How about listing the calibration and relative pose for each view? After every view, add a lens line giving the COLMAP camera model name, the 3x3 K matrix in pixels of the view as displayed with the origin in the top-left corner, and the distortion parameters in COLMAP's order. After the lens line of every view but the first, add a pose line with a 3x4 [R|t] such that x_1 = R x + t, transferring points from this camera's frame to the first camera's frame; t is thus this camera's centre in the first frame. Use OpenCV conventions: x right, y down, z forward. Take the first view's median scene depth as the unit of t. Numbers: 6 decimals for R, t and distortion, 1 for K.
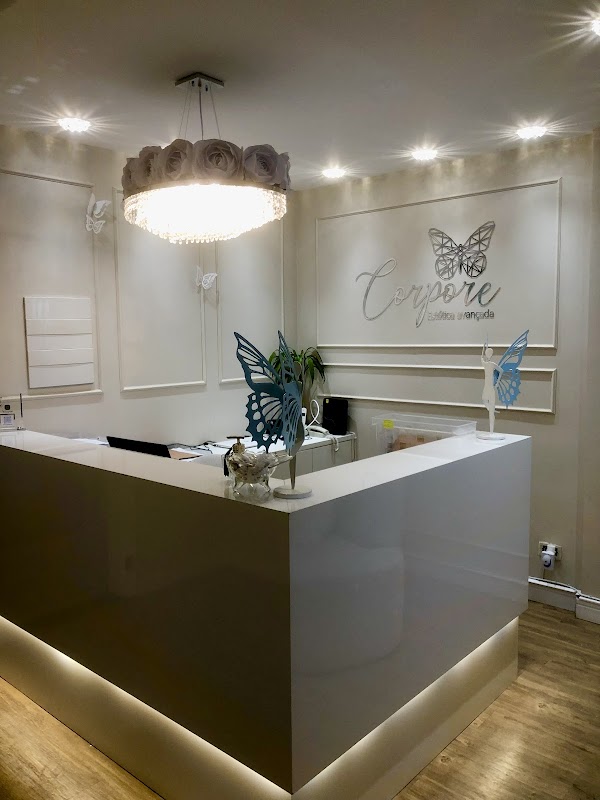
lens RADIAL K [[656.3, 0, 310.2], [0, 656.3, 398.4], [0, 0, 1]] dist [0.007340, -0.000263]
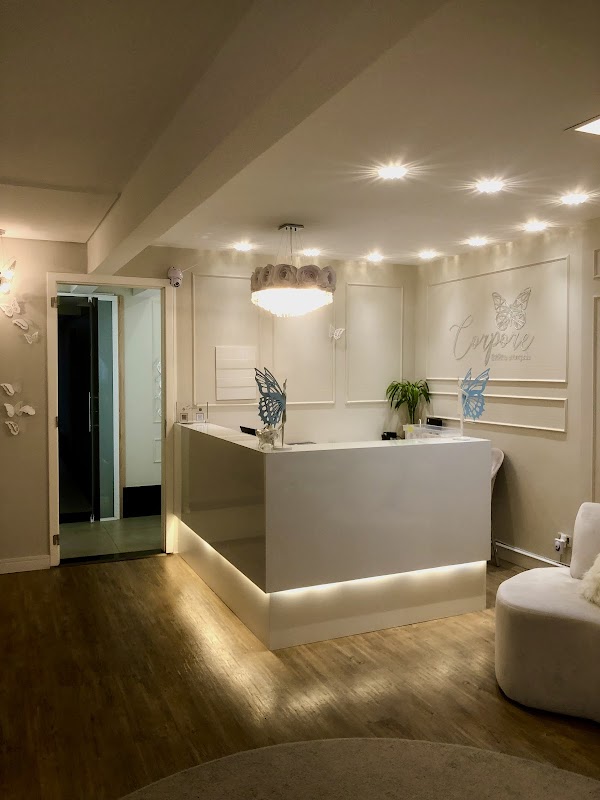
lens RADIAL K [[656.3, 0, 310.2], [0, 656.3, 398.4], [0, 0, 1]] dist [0.007340, -0.000263]
pose [[0.911727, 0.028126, -0.409833, 0.444282], [-0.050666, 0.997735, -0.044241, 0.039391], [0.407660, 0.061101, 0.911087, -0.404178]]
